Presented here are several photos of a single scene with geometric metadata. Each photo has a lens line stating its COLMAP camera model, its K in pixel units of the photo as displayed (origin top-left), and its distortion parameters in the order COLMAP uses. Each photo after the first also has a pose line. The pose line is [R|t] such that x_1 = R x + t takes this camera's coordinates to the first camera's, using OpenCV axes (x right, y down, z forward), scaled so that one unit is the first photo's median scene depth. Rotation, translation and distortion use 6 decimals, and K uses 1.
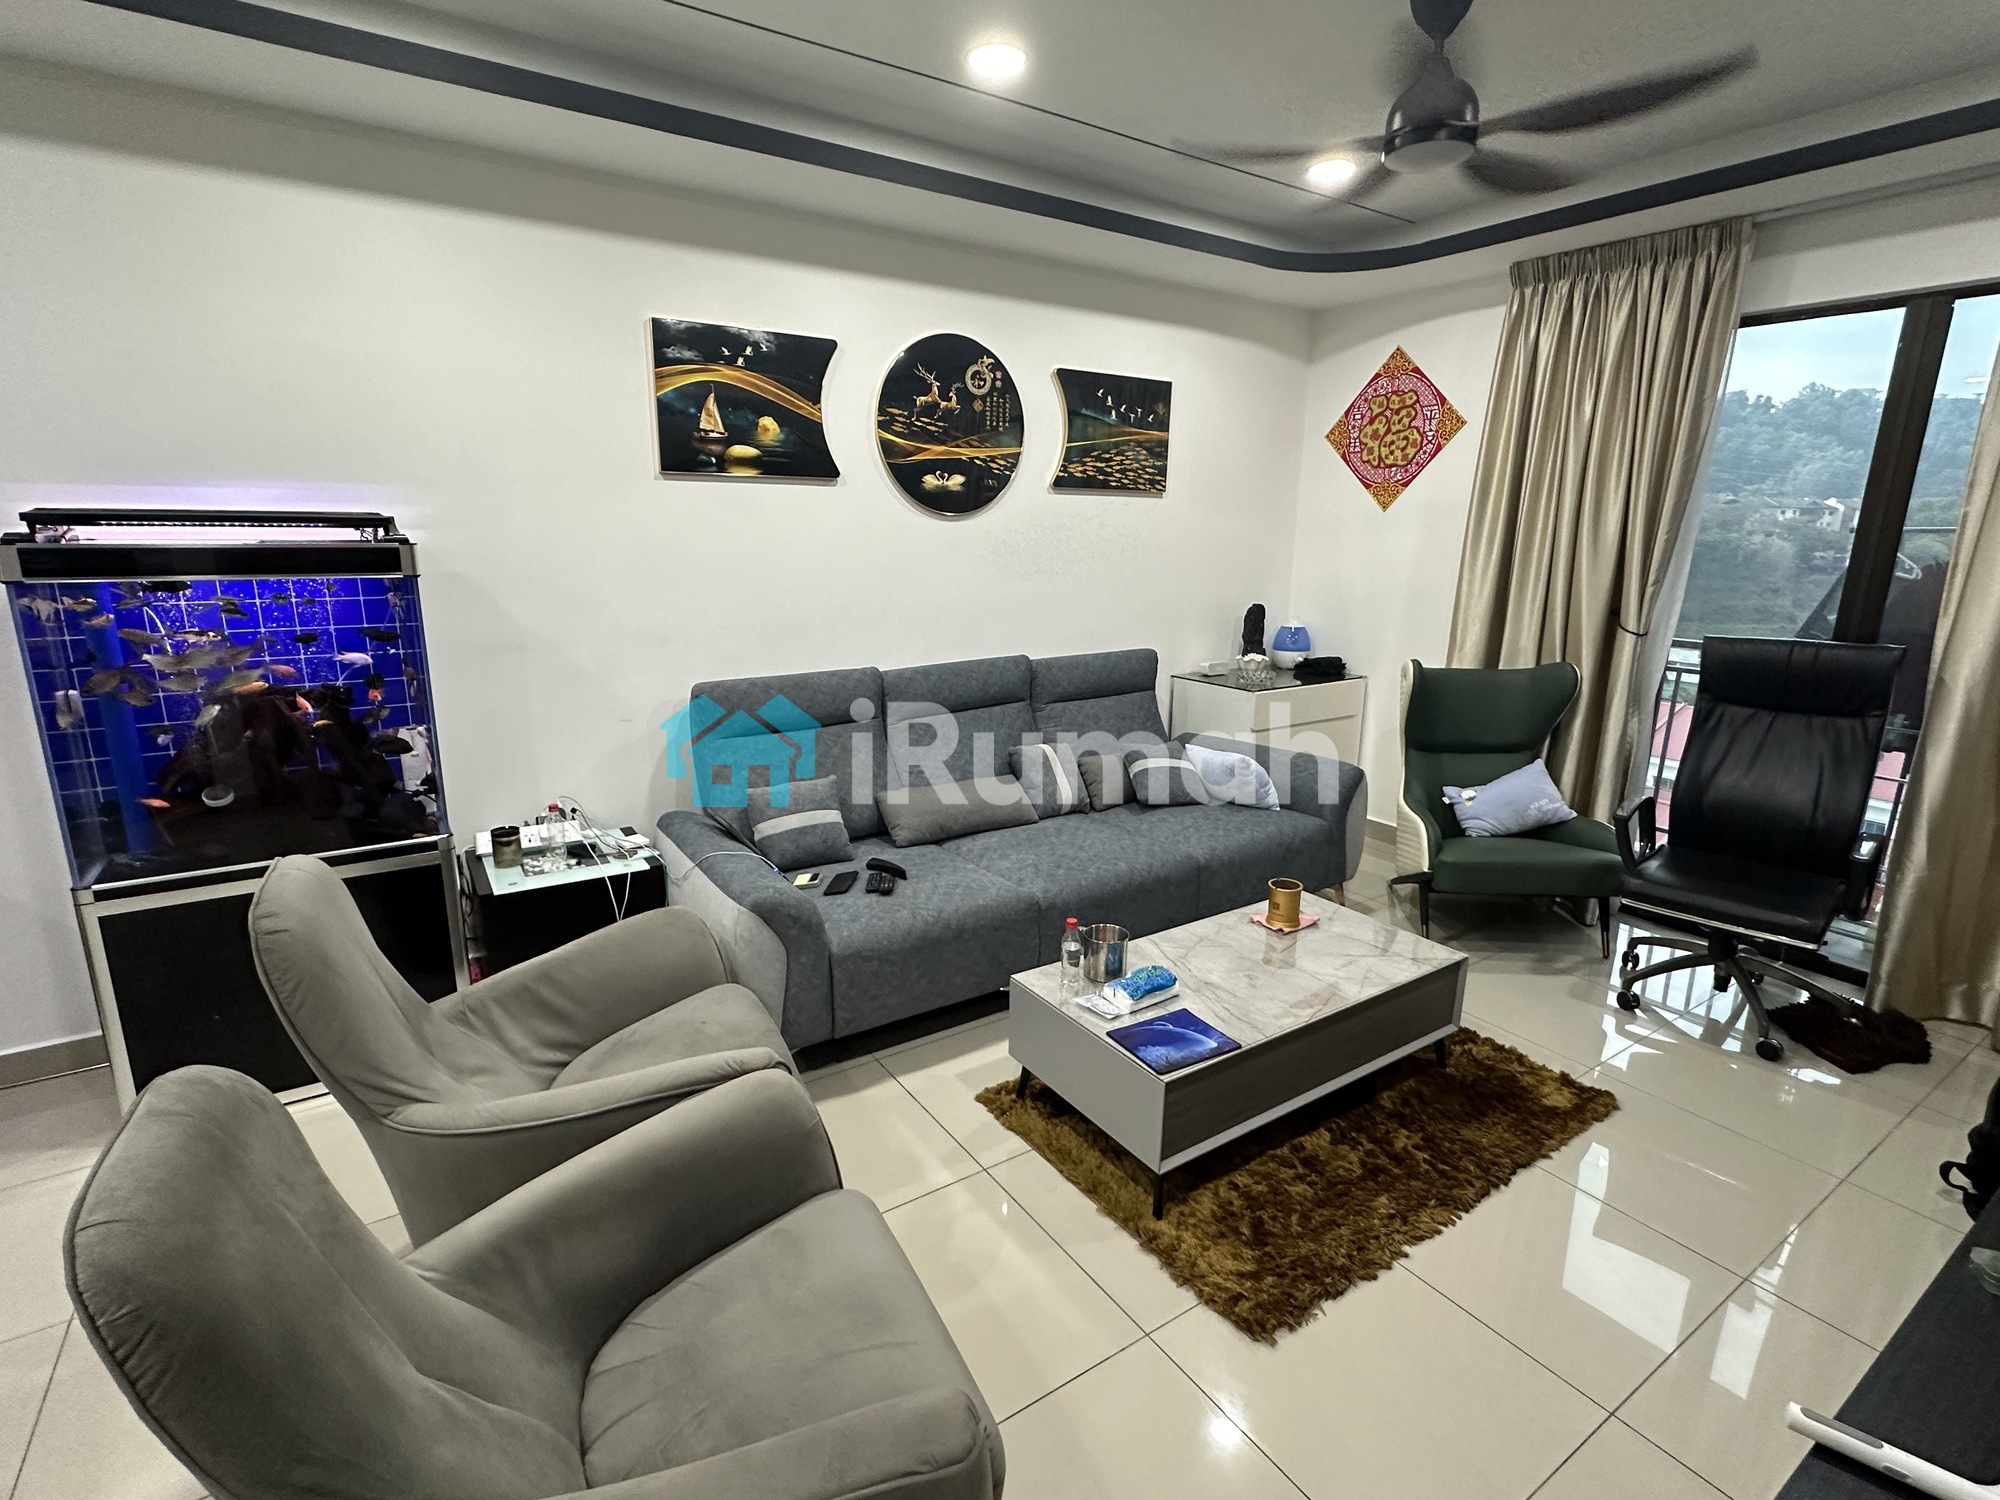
lens RADIAL K [[963.6, 0, 1000.0], [0, 963.6, 750.0], [0, 0, 1]] dist [-0.001680, 0.000212]
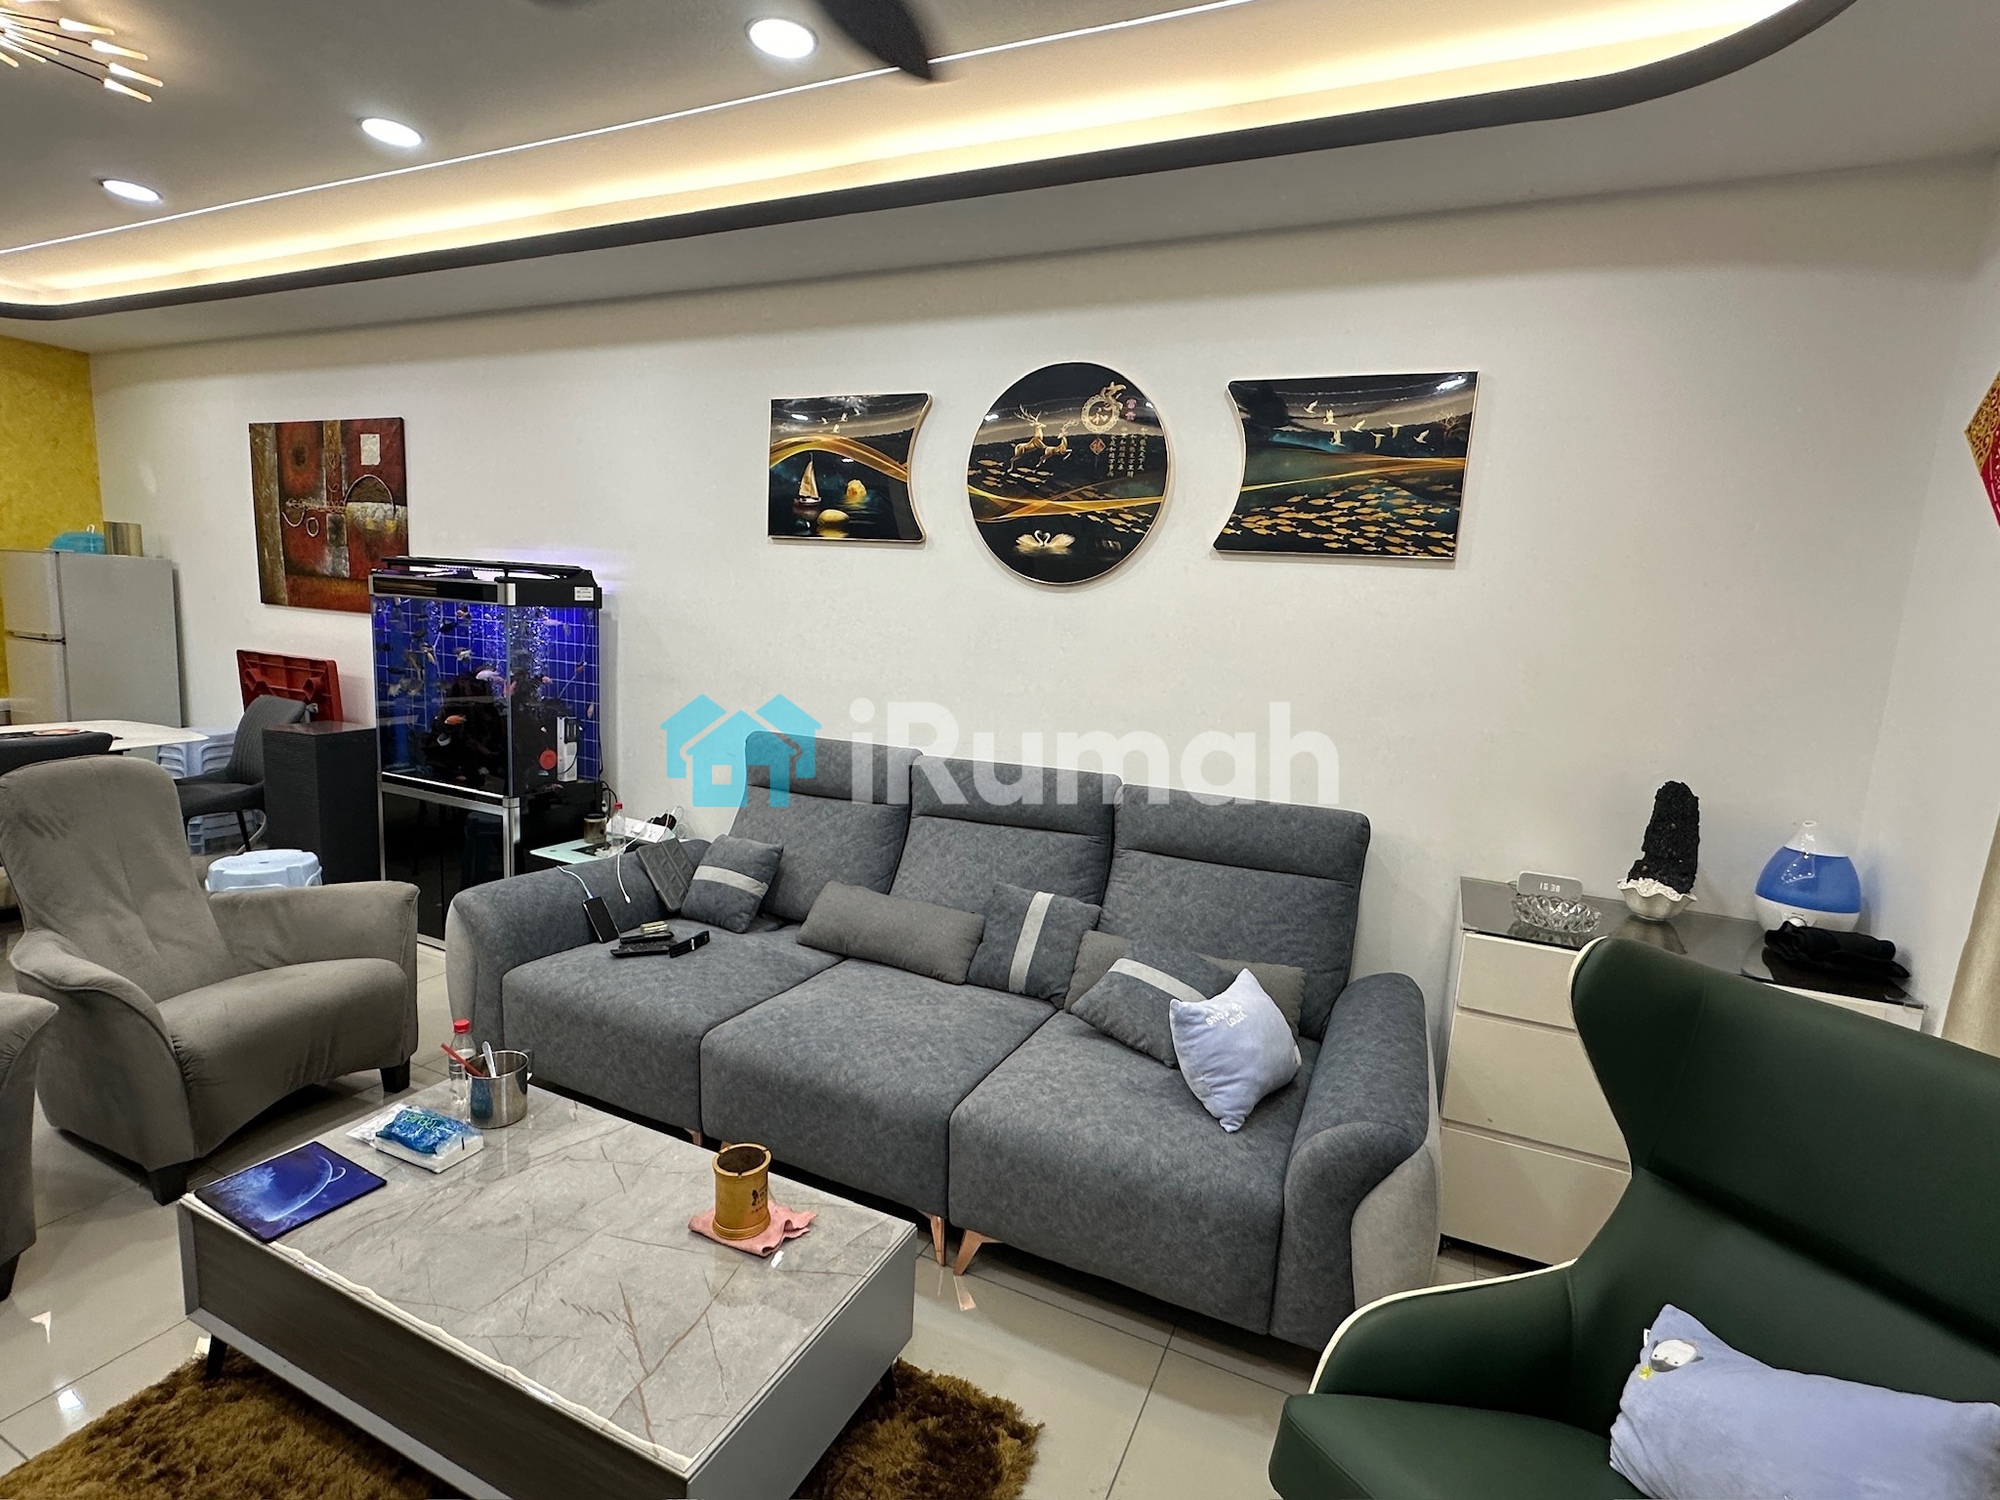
lens RADIAL K [[963.6, 0, 1000.0], [0, 963.6, 750.0], [0, 0, 1]] dist [-0.001680, 0.000212]
pose [[0.517417, 0.143984, -0.843533, 0.628638], [-0.247370, 0.968825, 0.013635, -0.112477], [0.819200, 0.201610, 0.536904, 0.571014]]
